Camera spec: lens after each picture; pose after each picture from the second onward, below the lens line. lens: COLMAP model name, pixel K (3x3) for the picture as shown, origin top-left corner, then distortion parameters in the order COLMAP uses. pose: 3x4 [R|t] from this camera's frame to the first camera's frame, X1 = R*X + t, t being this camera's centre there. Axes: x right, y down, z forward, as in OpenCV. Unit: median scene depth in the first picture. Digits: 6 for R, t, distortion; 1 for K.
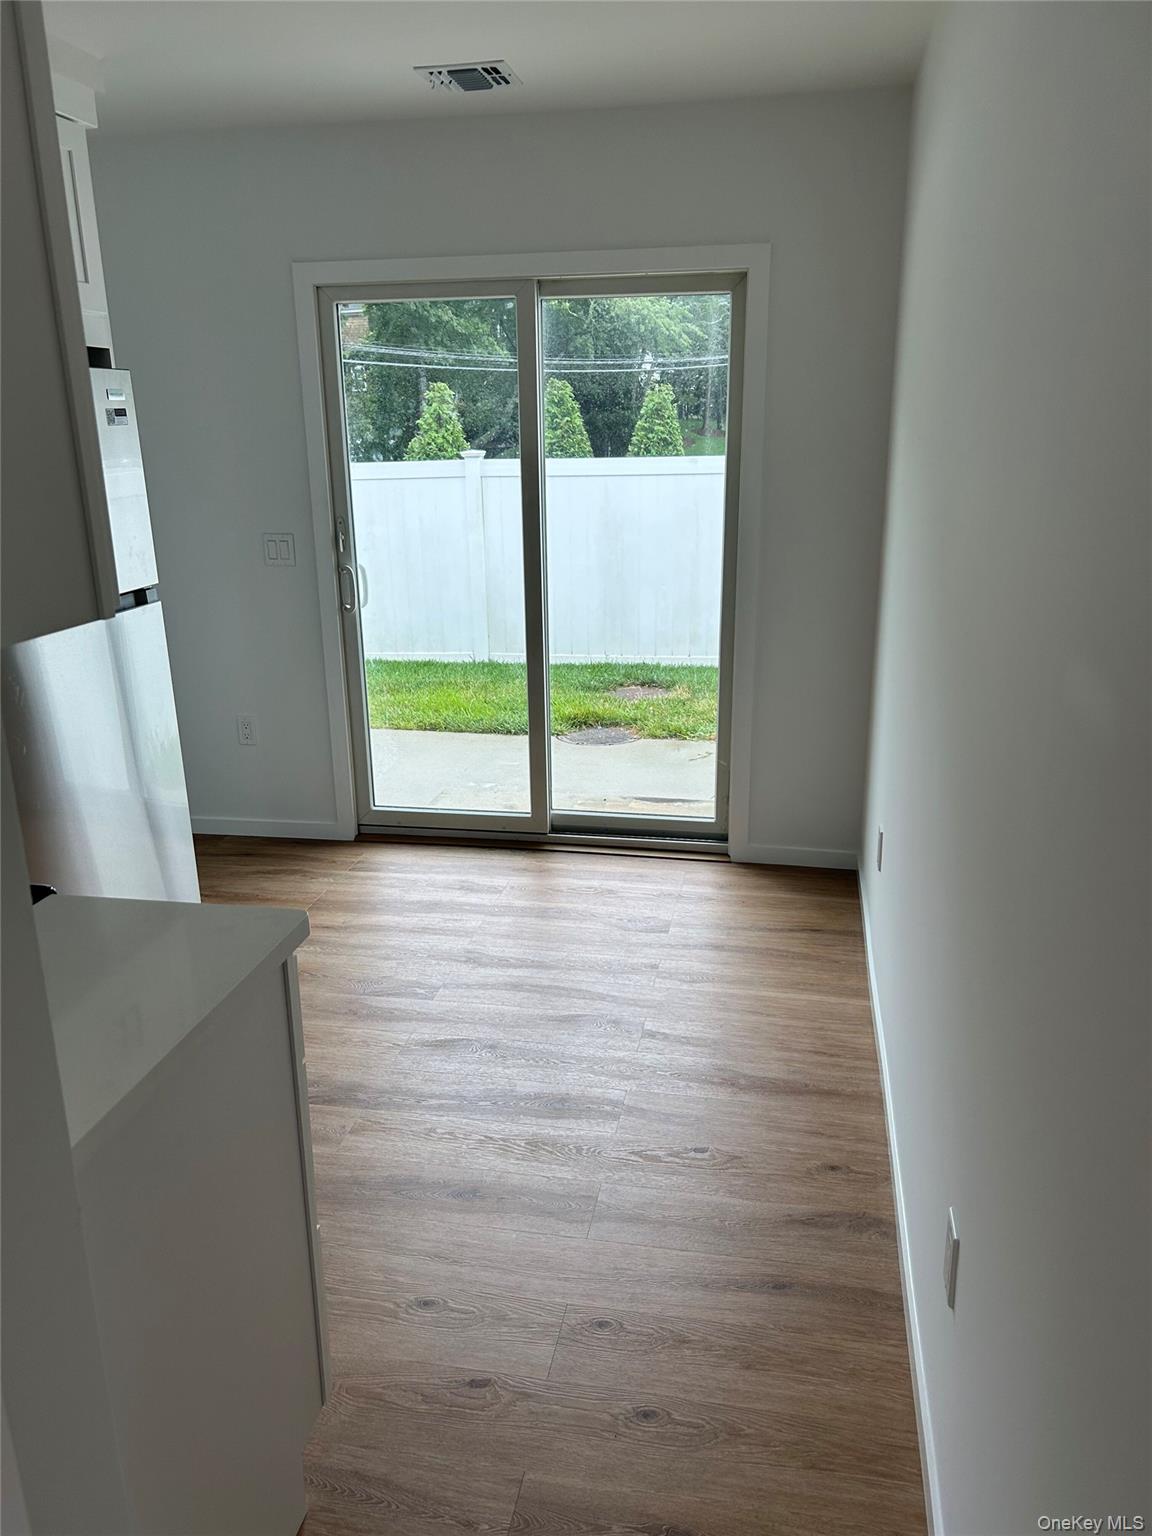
lens RADIAL K [[1152.9, 0, 569.3], [0, 1152.9, 766.5], [0, 0, 1]] dist [0.066638, -0.072726]
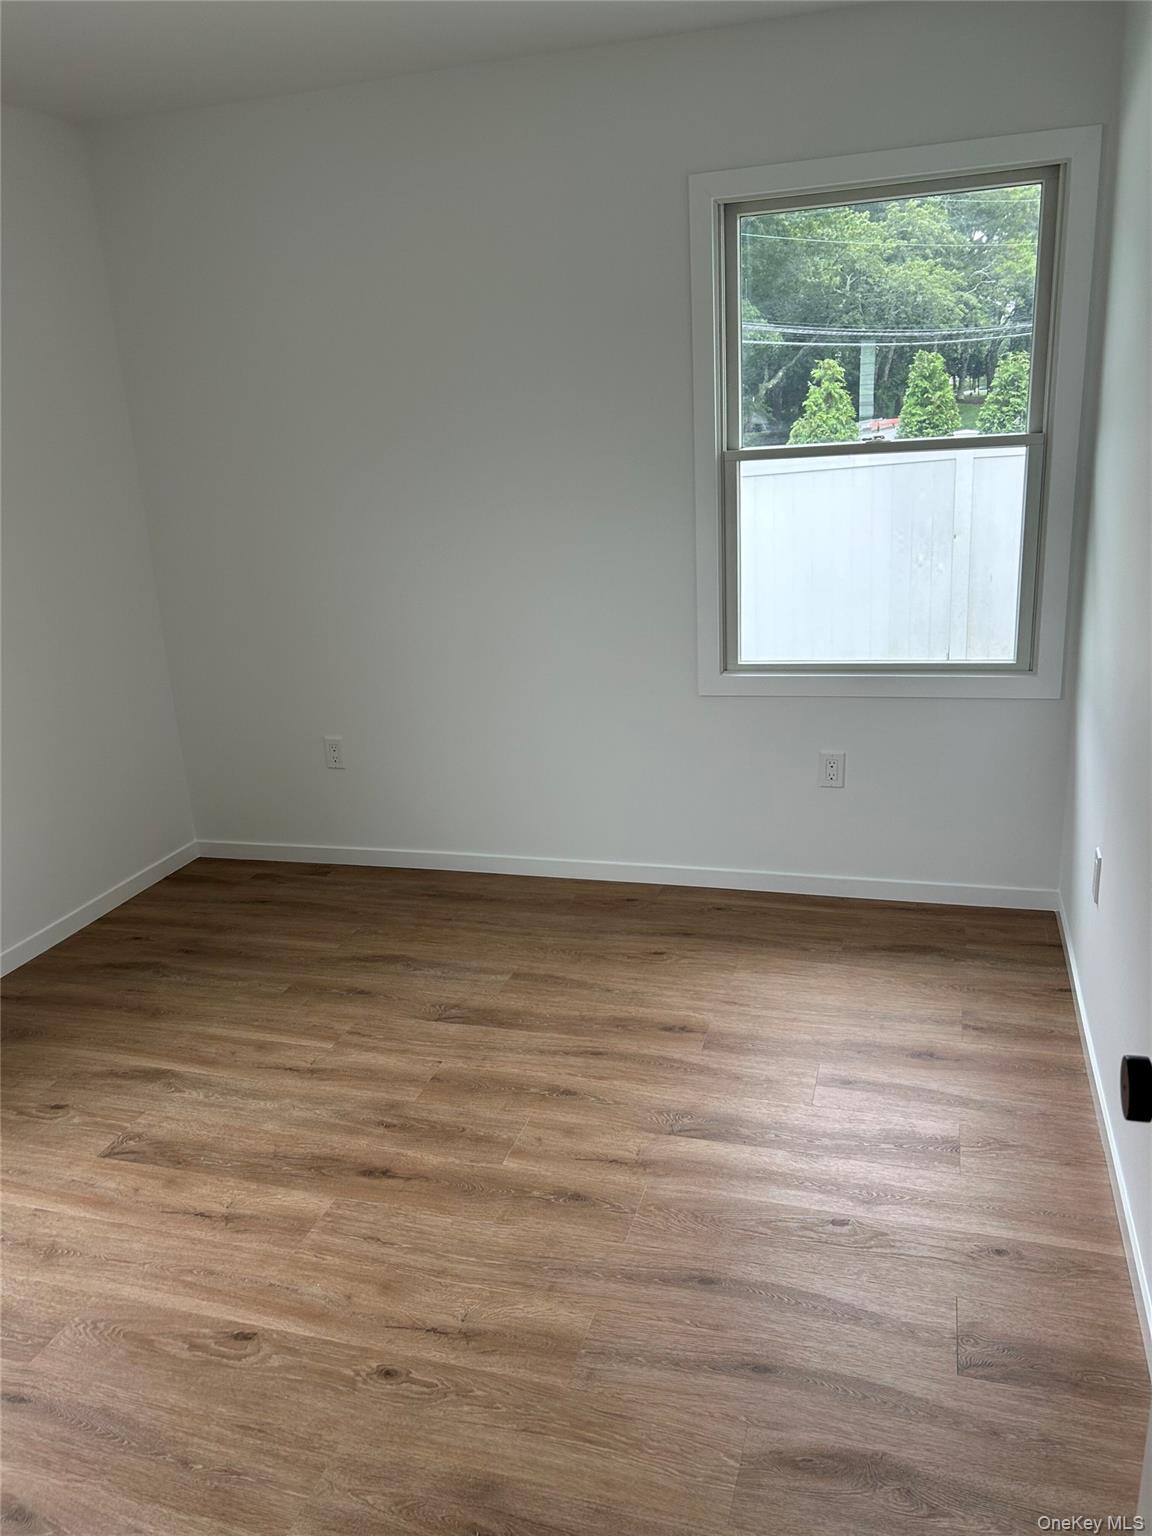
lens RADIAL K [[1163.8, 0, 552.0], [0, 1163.8, 763.2], [0, 0, 1]] dist [0.083475, -0.083857]
pose [[0.993185, -0.009297, -0.116174, -0.225097], [0.008881, 0.999952, -0.004099, -0.008766], [0.116207, 0.003040, 0.993220, 0.048961]]
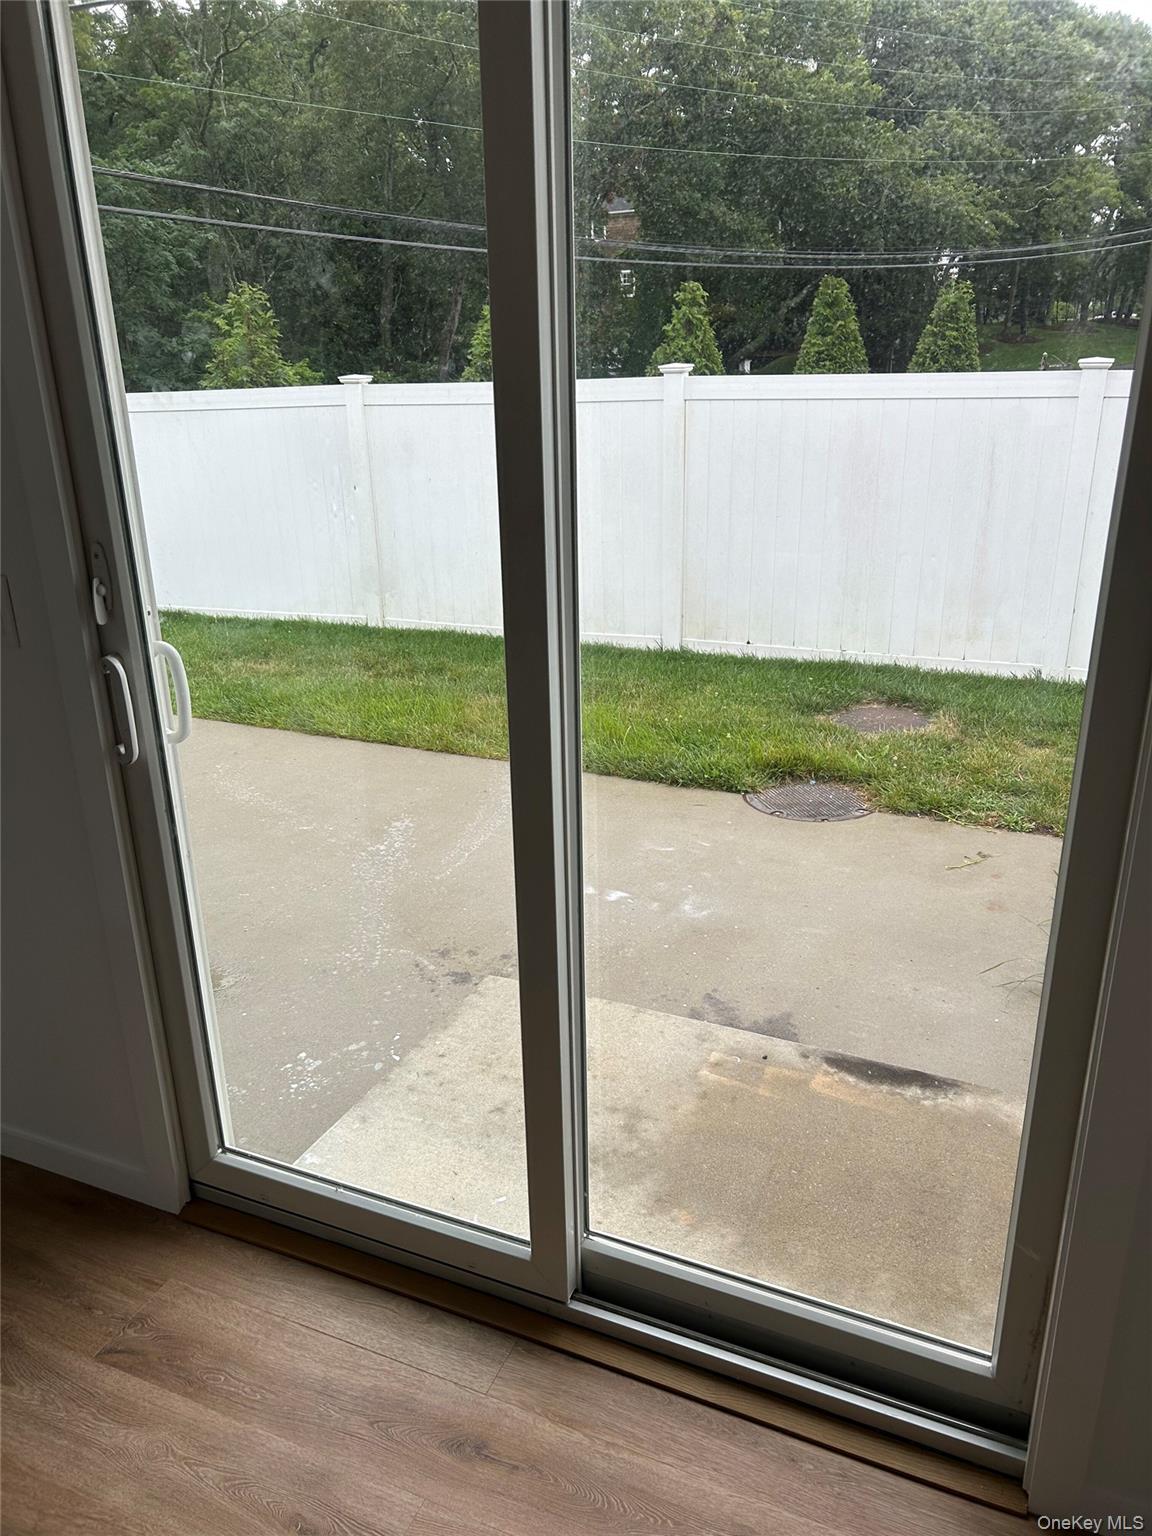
lens RADIAL K [[1152.9, 0, 569.3], [0, 1152.9, 766.5], [0, 0, 1]] dist [0.066638, -0.072726]
pose [[0.974778, 0.074829, -0.210258, 0.009597], [-0.060083, 0.995321, 0.075676, -0.028351], [0.214937, -0.061135, 0.974713, 0.104633]]
